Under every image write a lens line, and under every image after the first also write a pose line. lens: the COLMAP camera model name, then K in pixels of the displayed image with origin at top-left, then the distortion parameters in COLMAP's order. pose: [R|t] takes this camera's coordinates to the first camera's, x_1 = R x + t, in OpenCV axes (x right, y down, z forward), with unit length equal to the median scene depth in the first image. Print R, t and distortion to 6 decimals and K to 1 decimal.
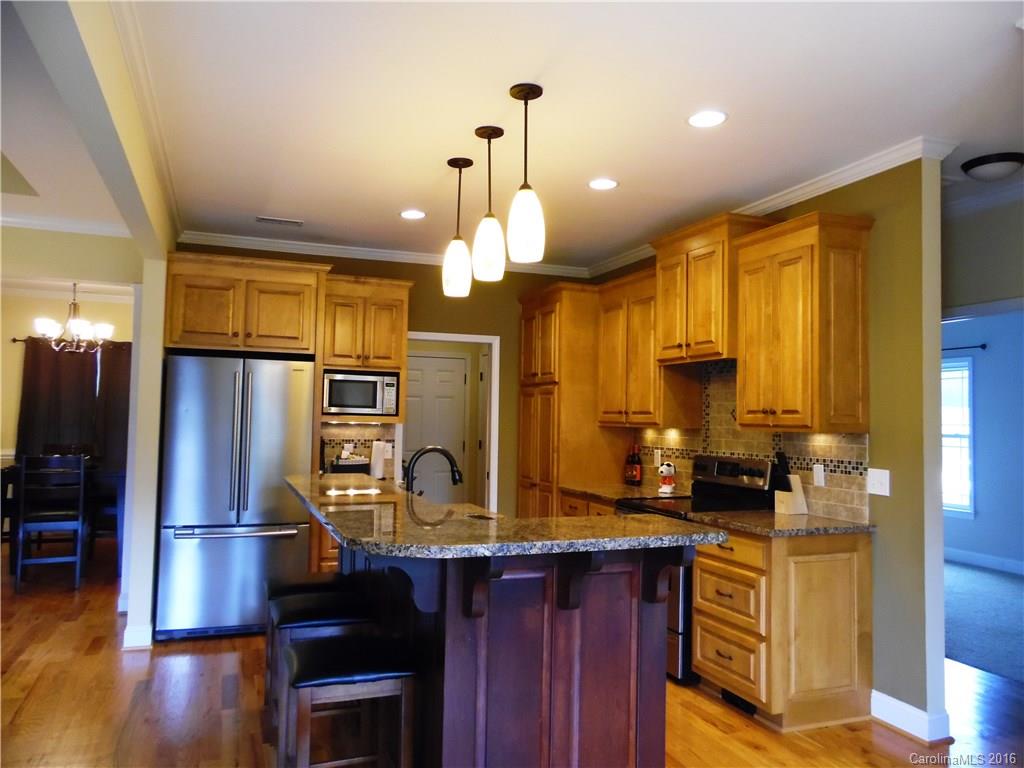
lens RADIAL K [[764.0, 0, 512.0], [0, 764.0, 384.0], [0, 0, 1]] dist [-0.043121, 0.068770]
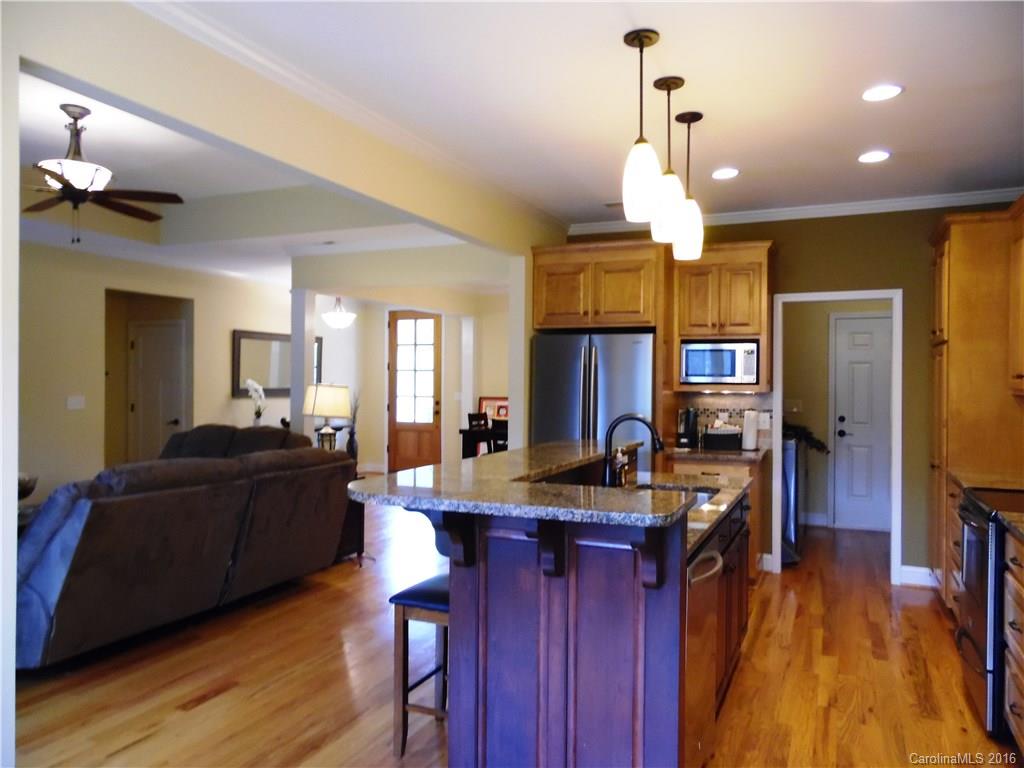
lens RADIAL K [[764.0, 0, 512.0], [0, 764.0, 384.0], [0, 0, 1]] dist [-0.043121, 0.068770]
pose [[0.710835, -0.011312, -0.703267, 0.310205], [0.037947, 0.999031, 0.022287, 0.008664], [0.702334, -0.042529, 0.710576, 0.111799]]
